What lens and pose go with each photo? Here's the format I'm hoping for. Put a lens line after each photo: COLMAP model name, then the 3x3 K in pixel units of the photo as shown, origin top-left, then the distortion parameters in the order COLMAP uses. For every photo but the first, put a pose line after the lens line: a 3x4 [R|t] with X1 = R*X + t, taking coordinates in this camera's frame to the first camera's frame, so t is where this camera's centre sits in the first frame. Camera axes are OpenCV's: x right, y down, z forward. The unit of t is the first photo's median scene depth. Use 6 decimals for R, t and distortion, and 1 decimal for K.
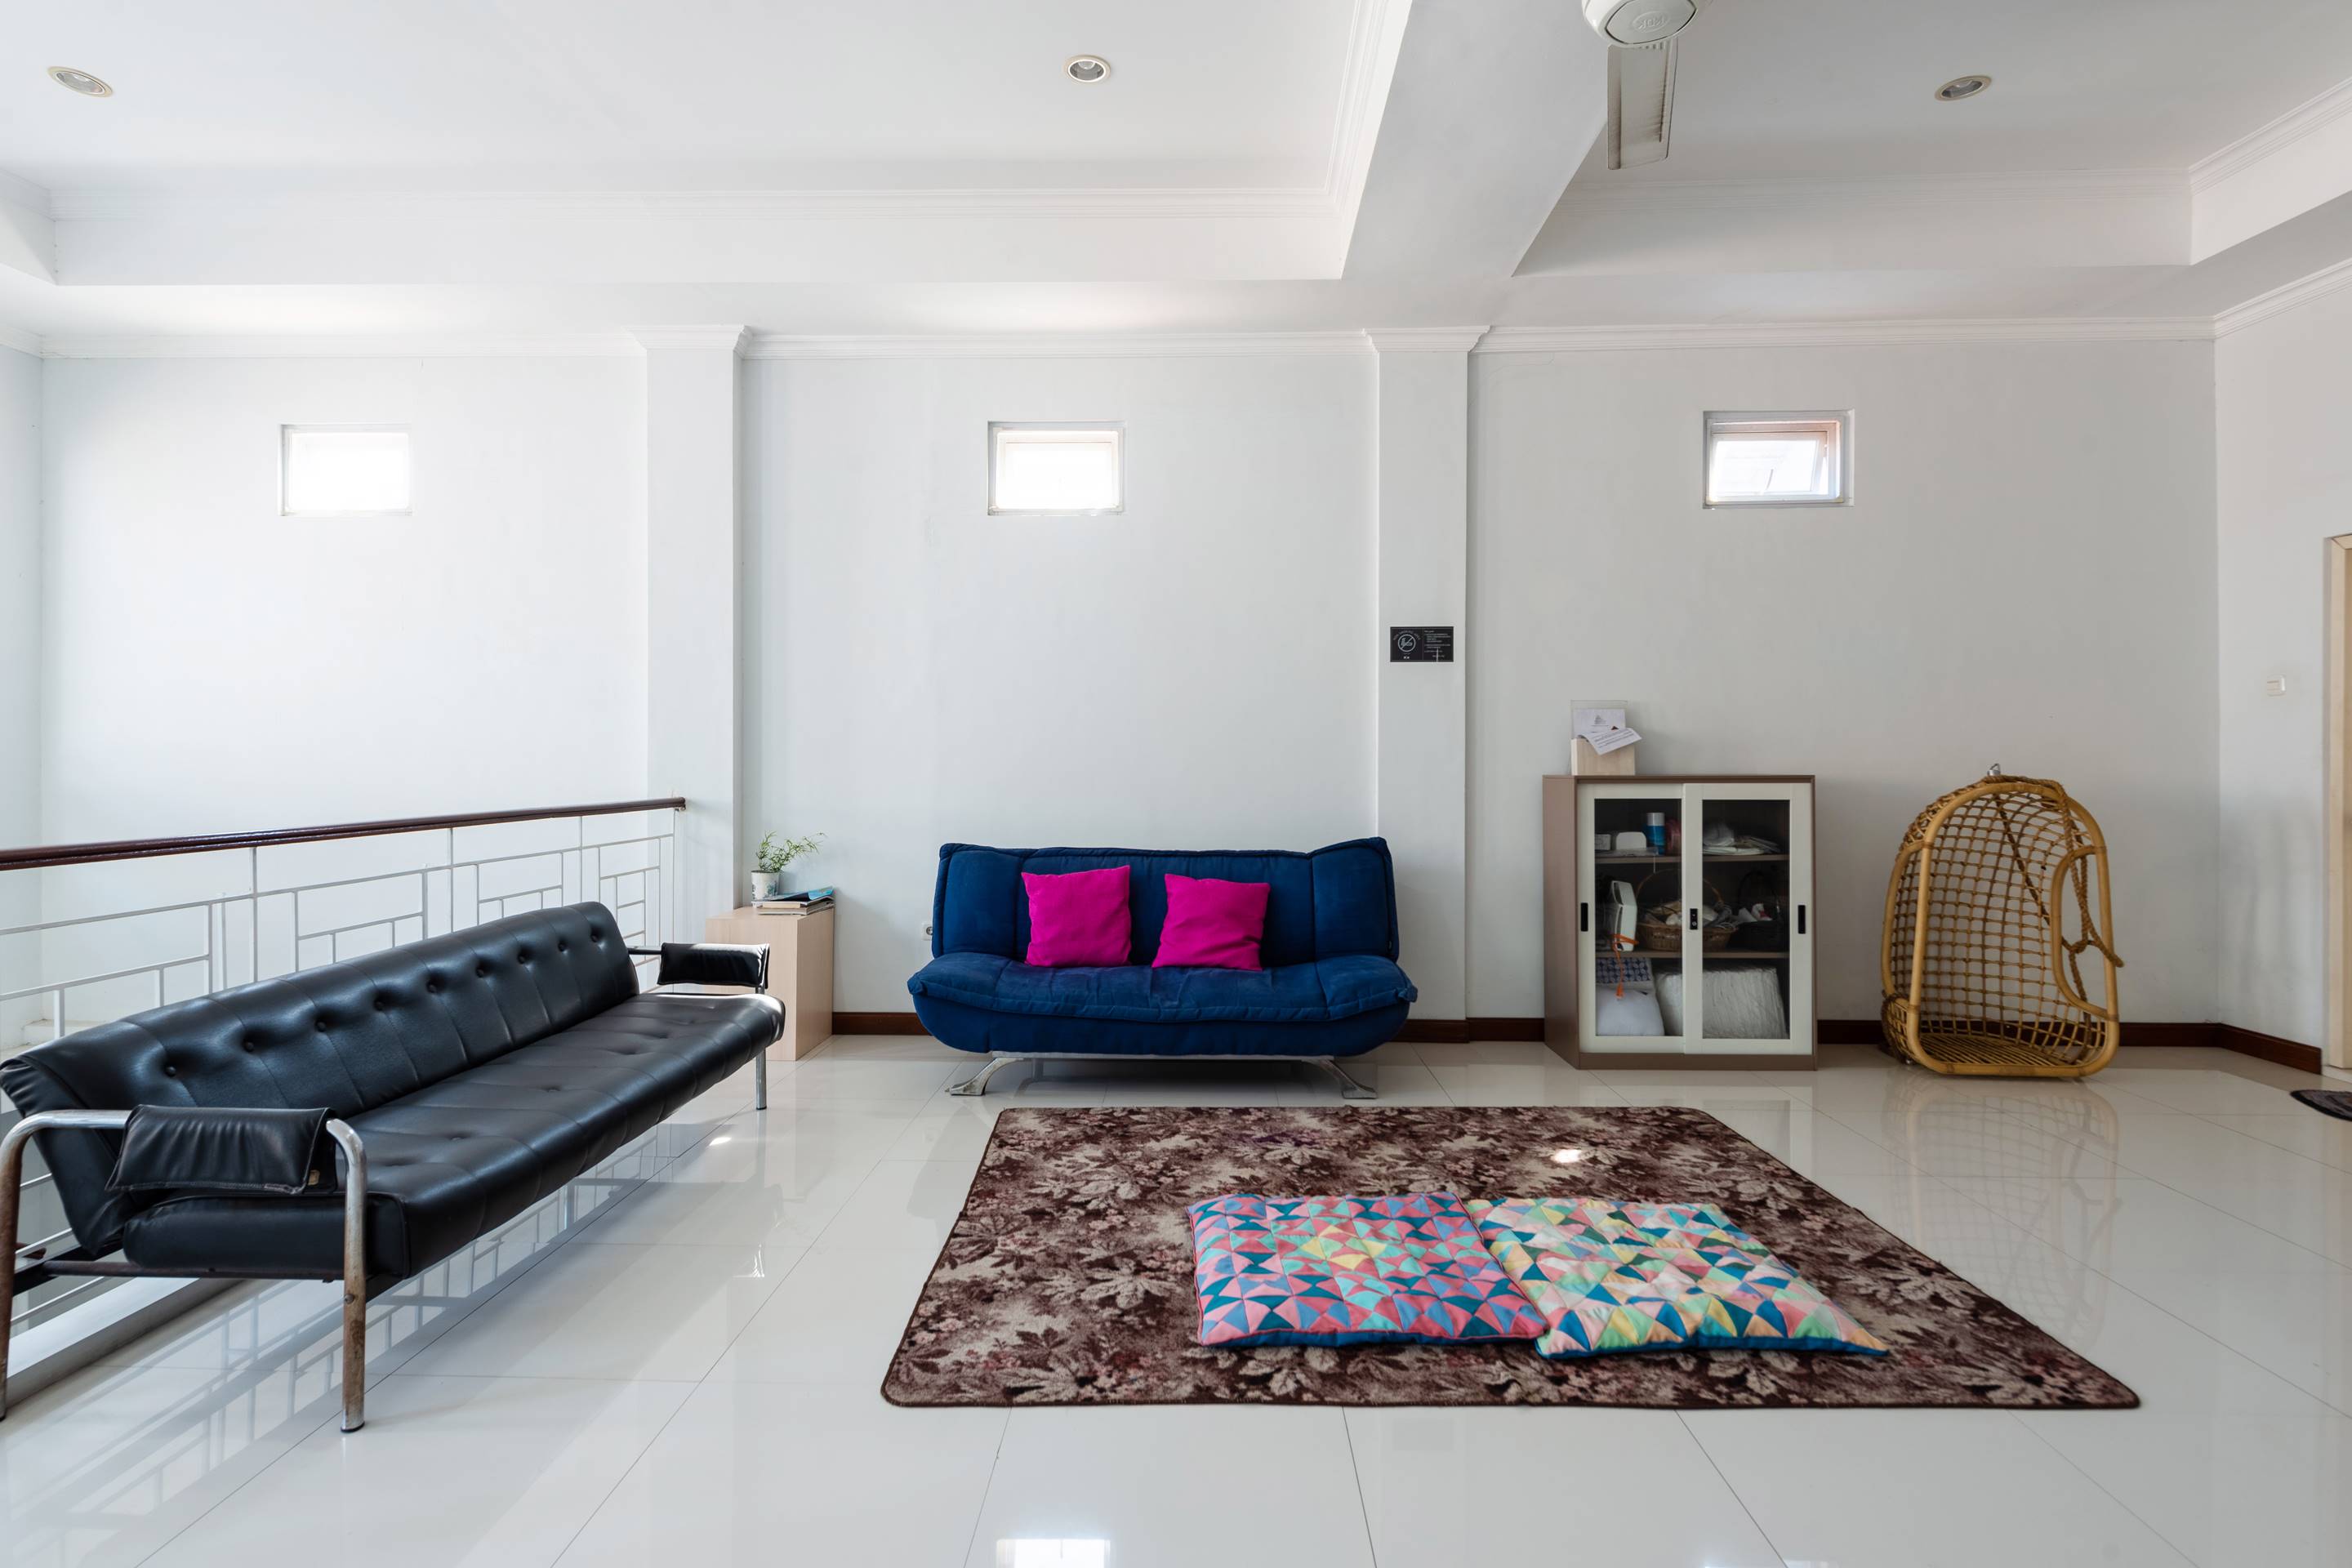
lens RADIAL K [[1150.9, 0, 1167.0], [0, 1150.9, 772.4], [0, 0, 1]] dist [0.018660, -0.011852]
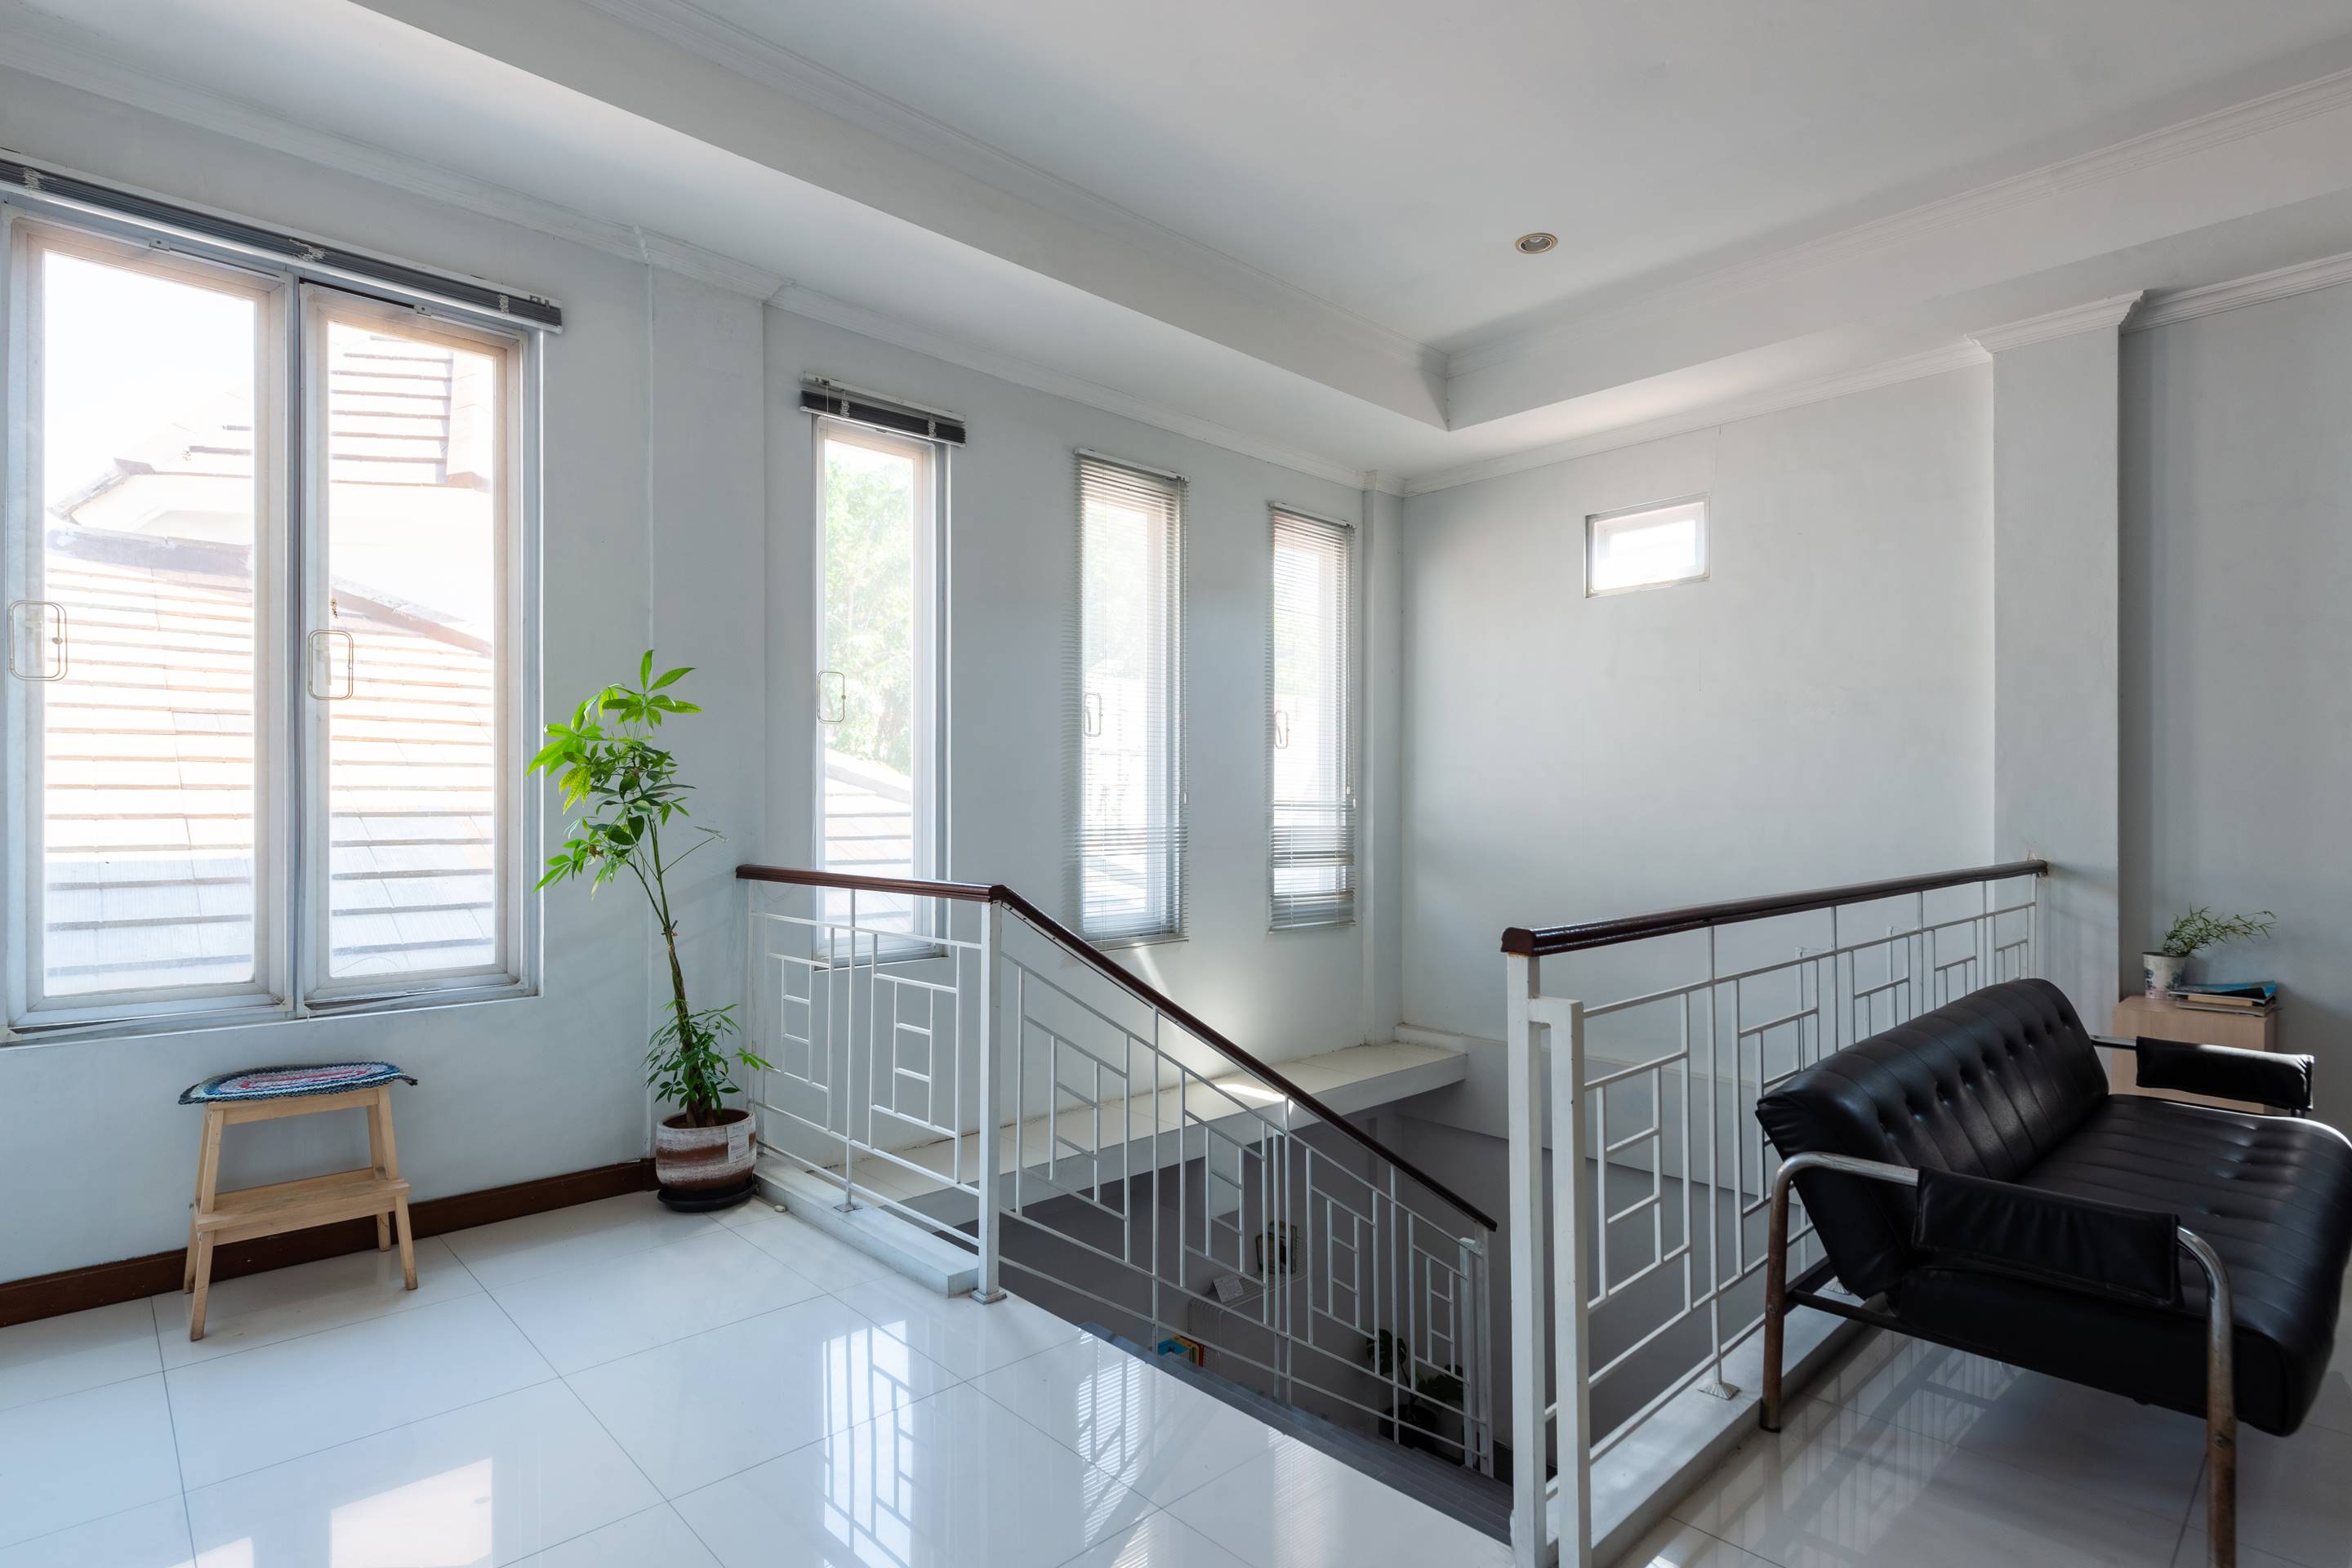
lens RADIAL K [[1160.7, 0, 1174.0], [0, 1160.7, 820.7], [0, 0, 1]] dist [0.004103, -0.000010]
pose [[0.712741, 0.002659, -0.701422, -0.336444], [-0.005841, 0.999981, -0.002143, -0.003118], [0.701403, 0.005624, 0.712743, -0.092268]]
